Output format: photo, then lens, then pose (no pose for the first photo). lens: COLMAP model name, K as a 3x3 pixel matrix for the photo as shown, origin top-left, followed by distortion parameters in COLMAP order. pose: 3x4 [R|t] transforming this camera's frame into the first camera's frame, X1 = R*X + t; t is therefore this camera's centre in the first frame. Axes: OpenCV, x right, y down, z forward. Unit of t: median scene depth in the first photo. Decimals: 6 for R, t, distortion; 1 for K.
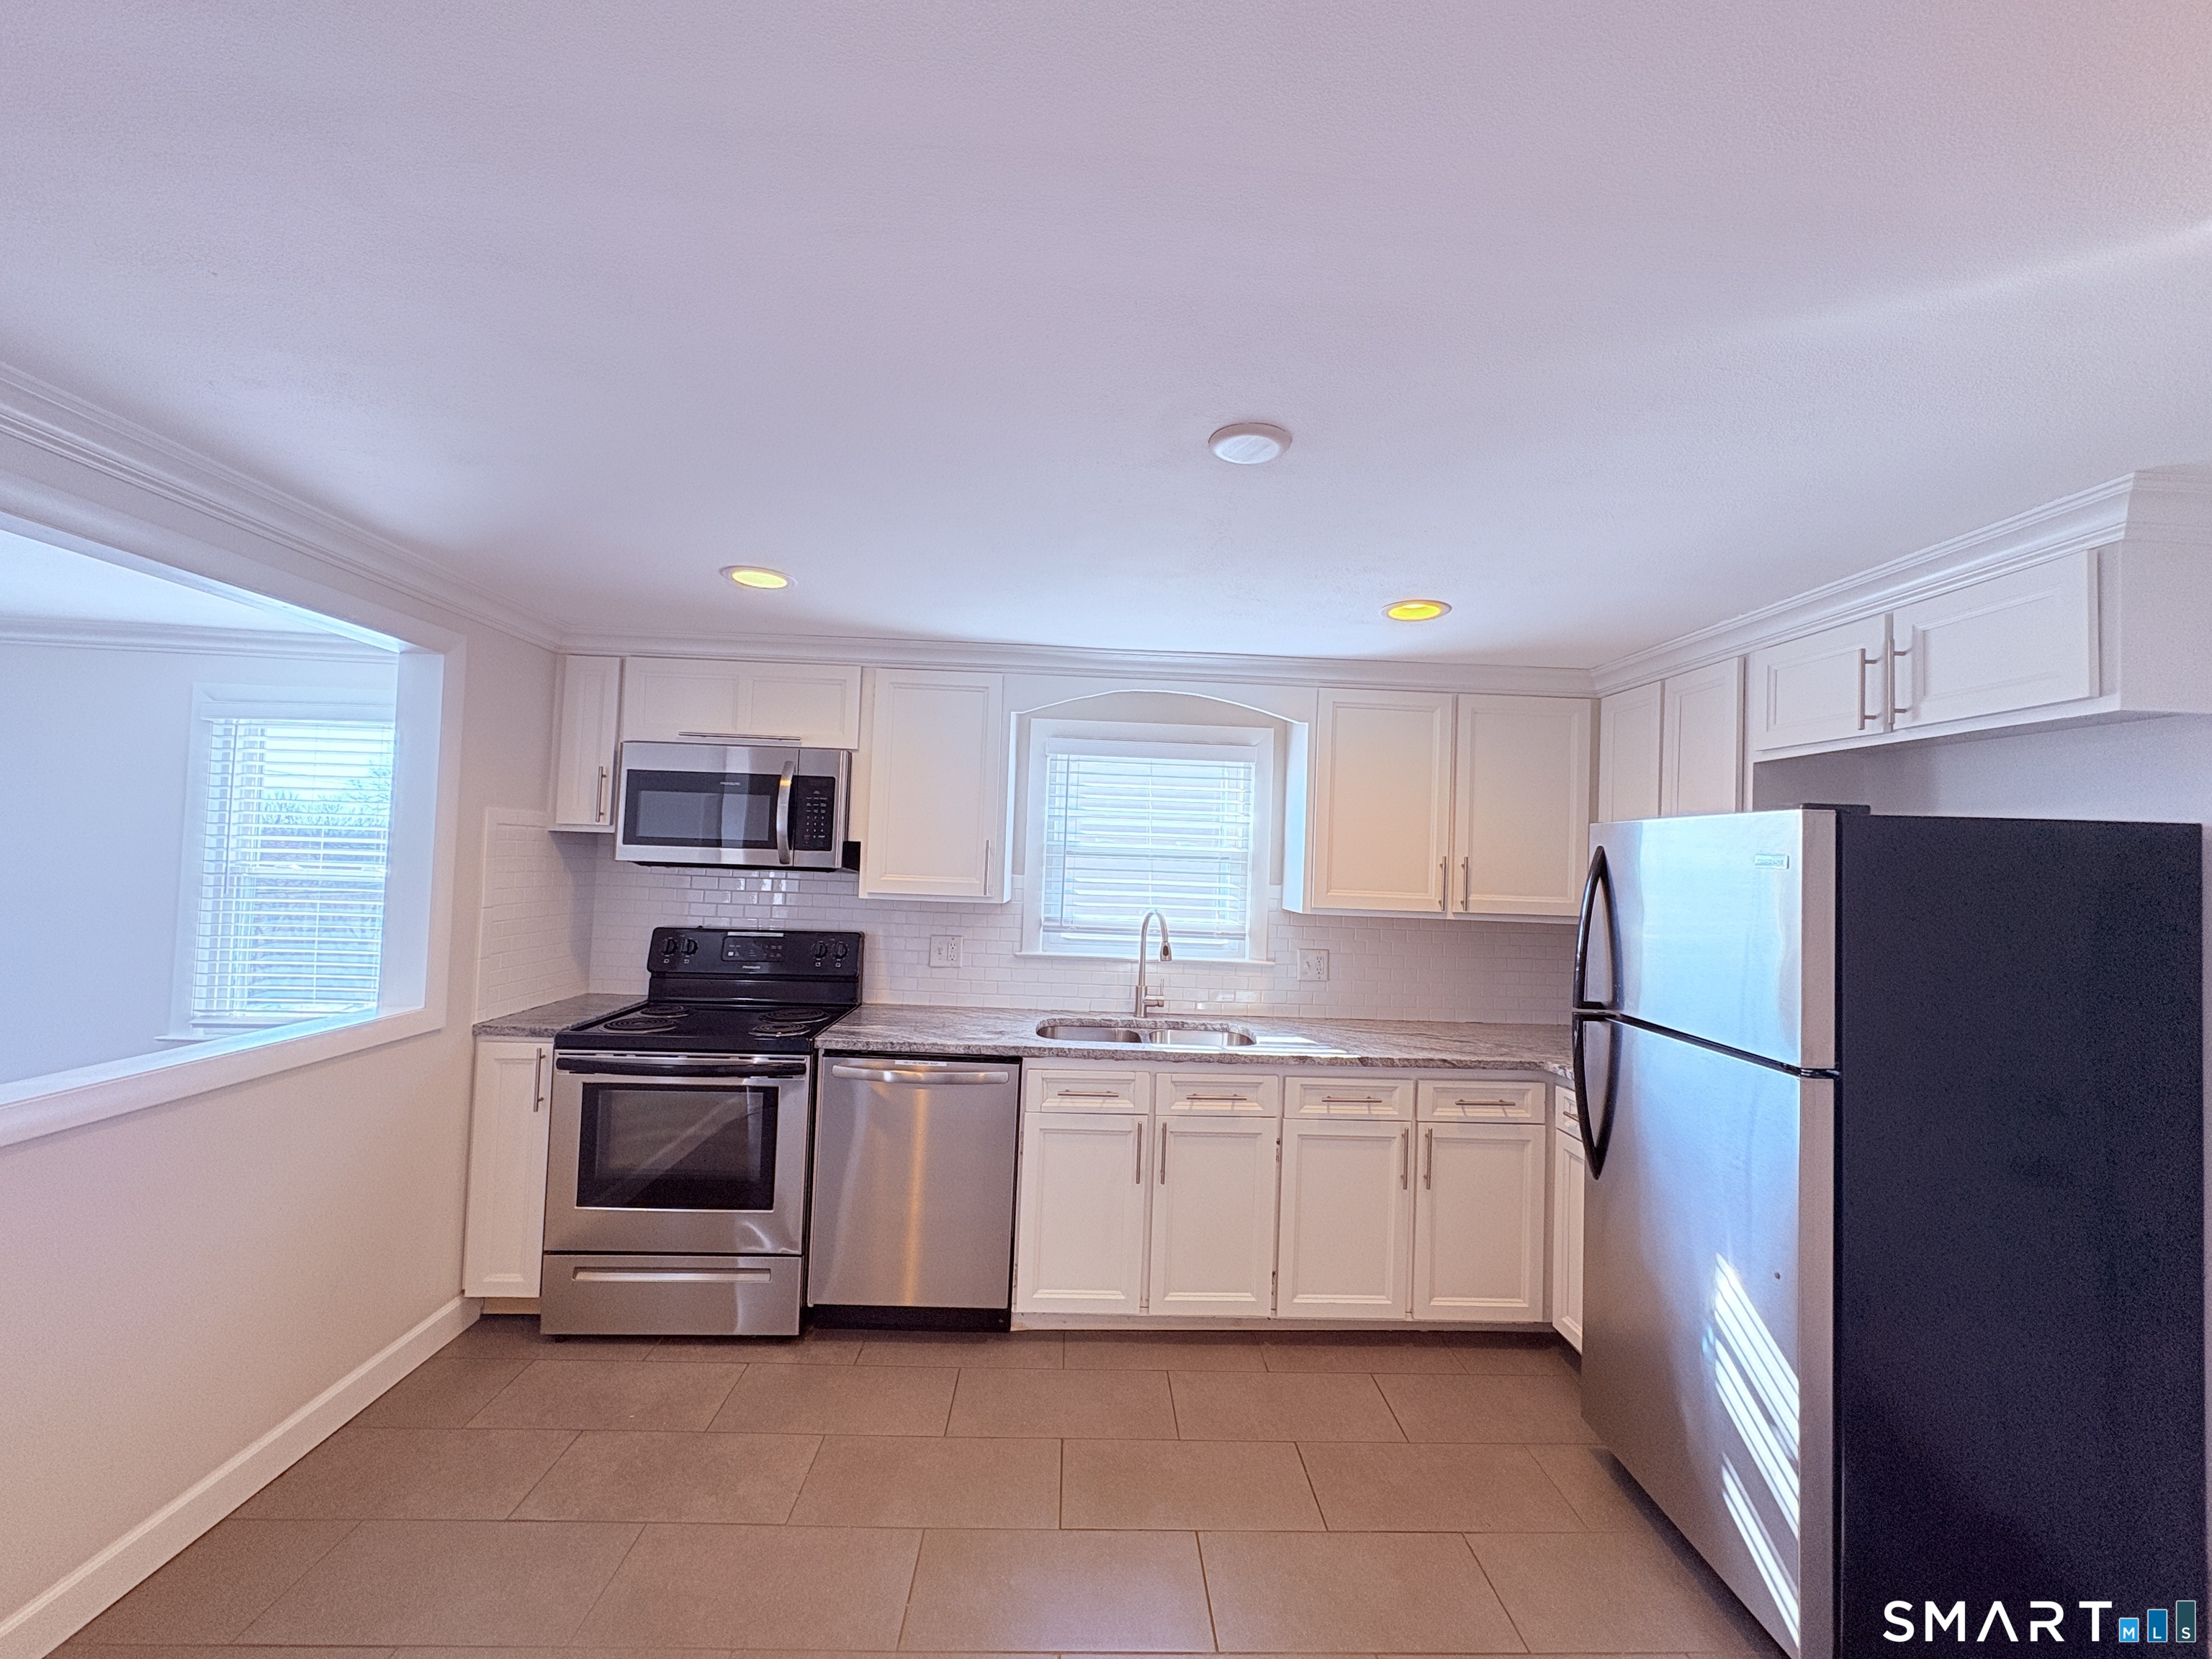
lens RADIAL K [[882.3, 0, 1114.7], [0, 882.3, 835.0], [0, 0, 1]] dist [0.000076, -0.000022]
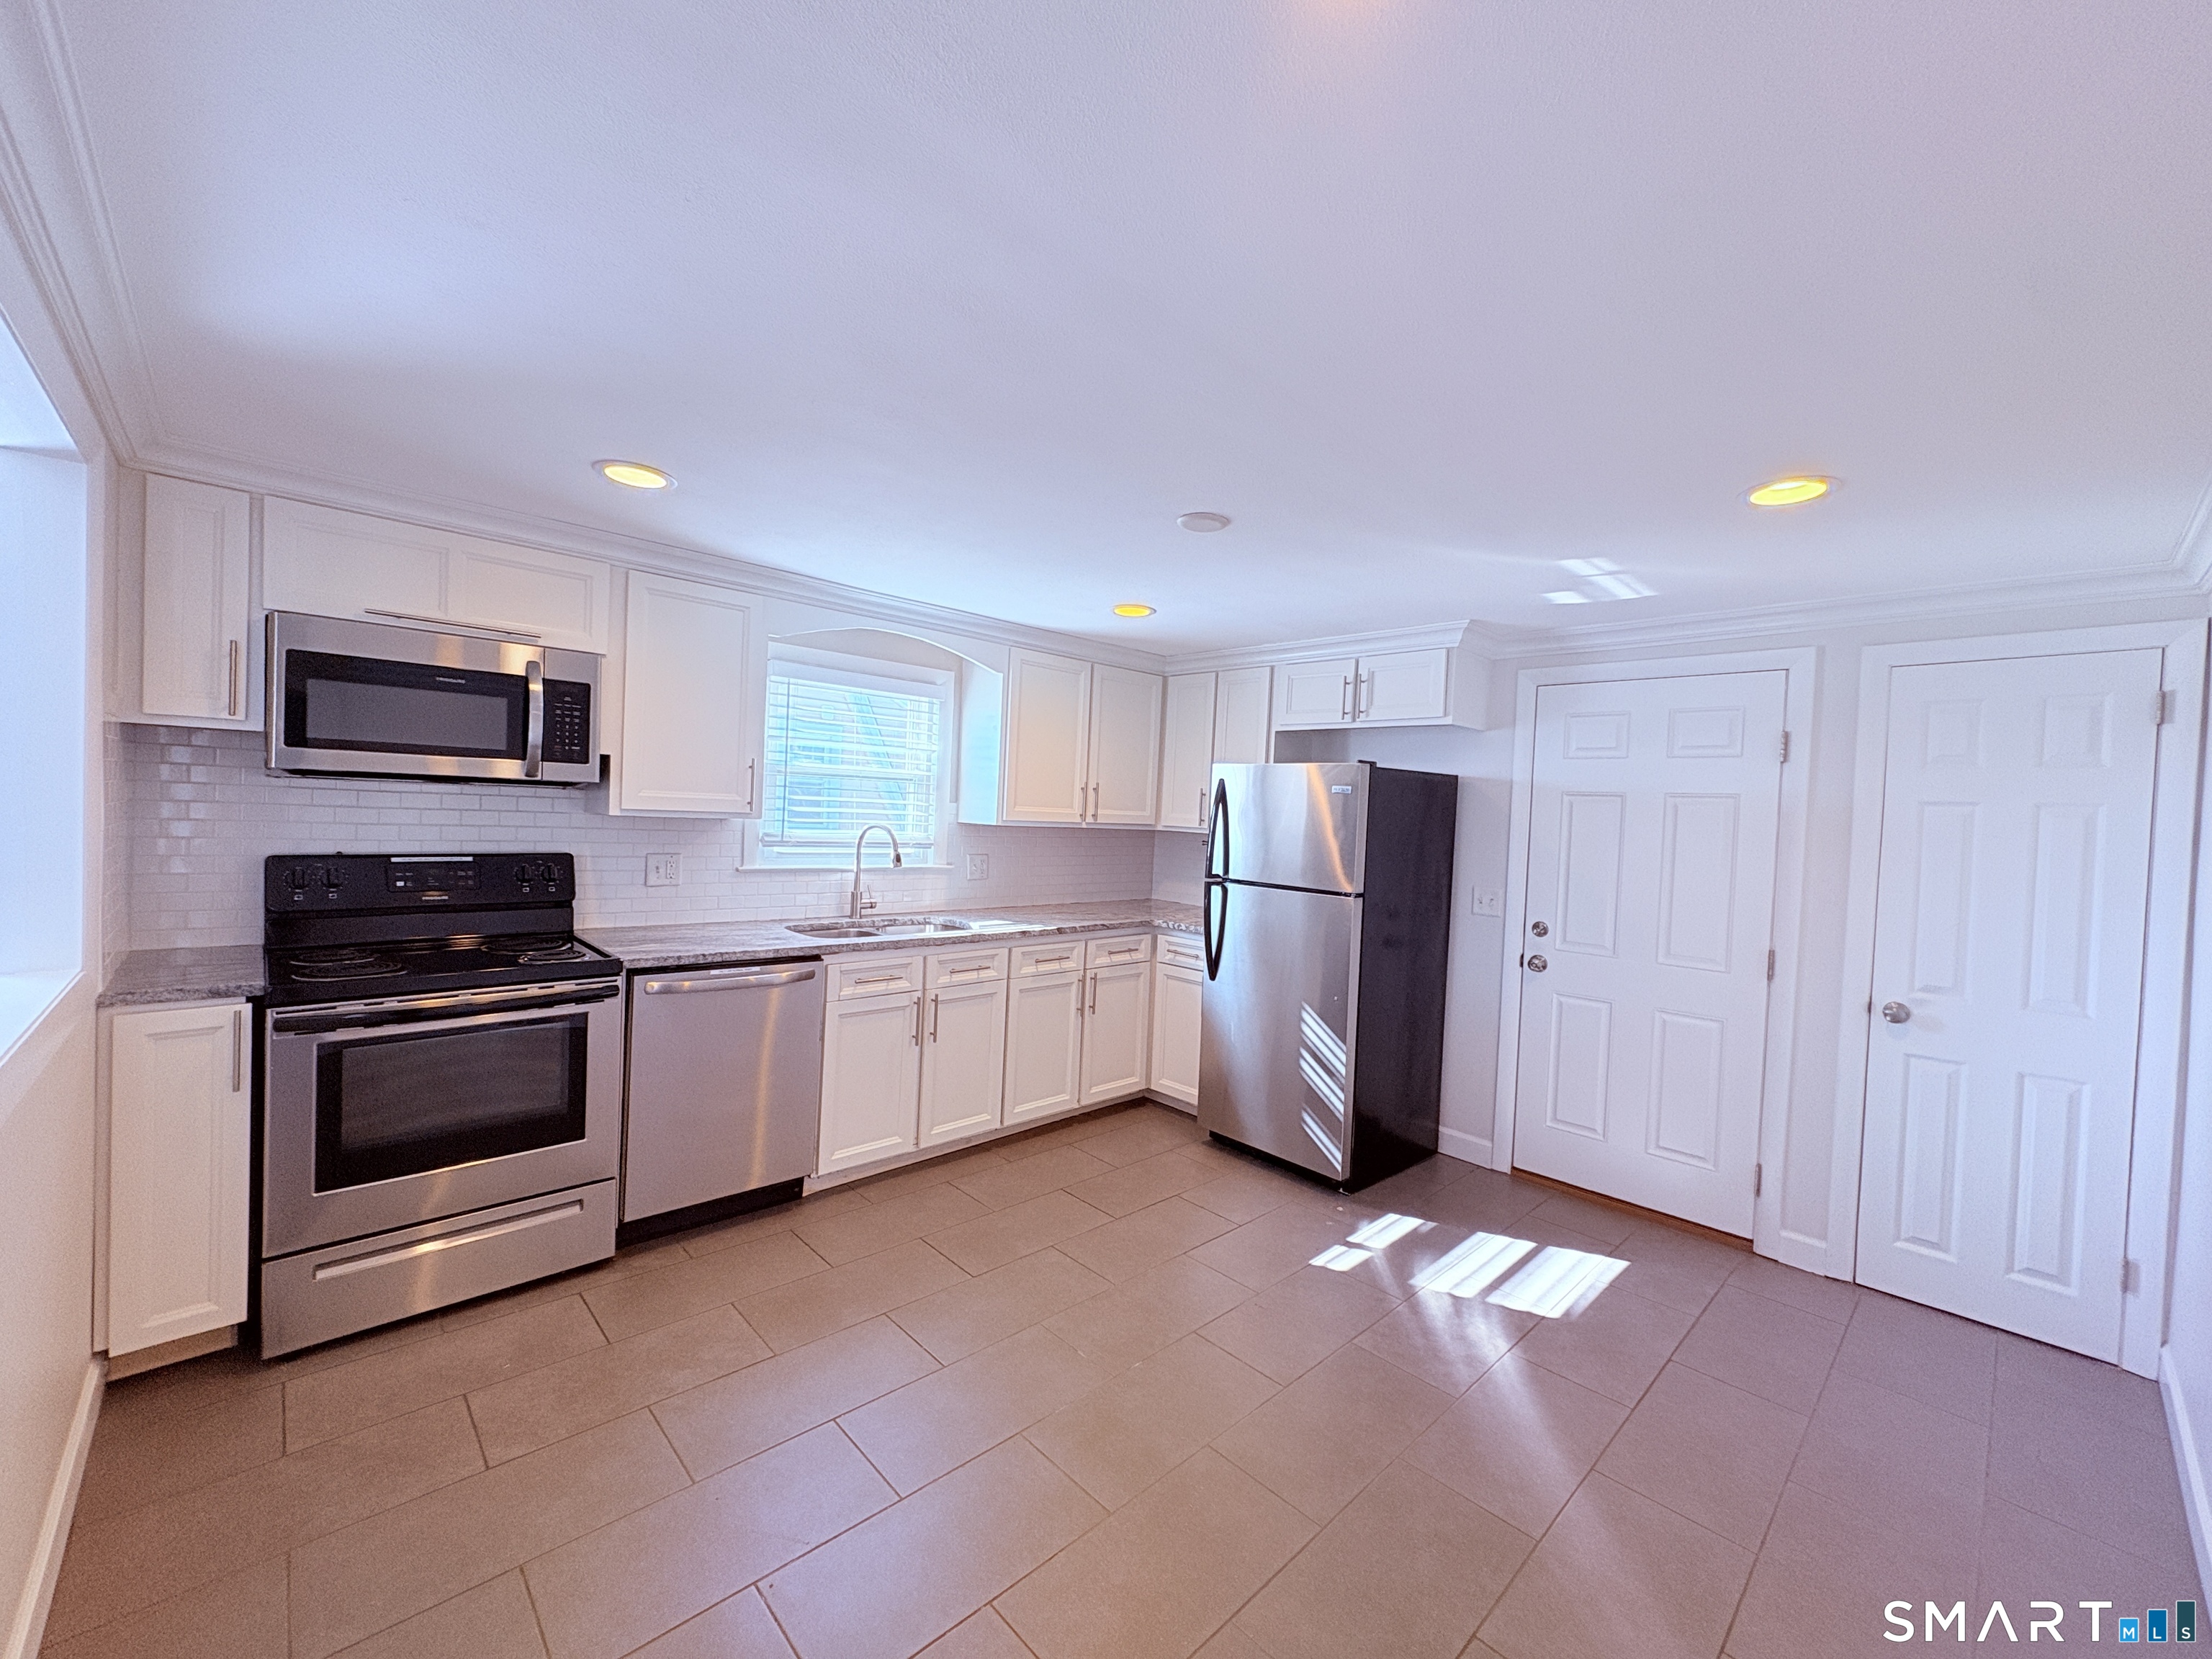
lens RADIAL K [[882.3, 0, 1114.7], [0, 882.3, 835.0], [0, 0, 1]] dist [0.000076, -0.000022]
pose [[0.746484, -0.021754, 0.665048, -0.559451], [-0.037635, 0.996485, 0.074840, 0.002218], [-0.664338, -0.080896, 0.743041, -0.065081]]
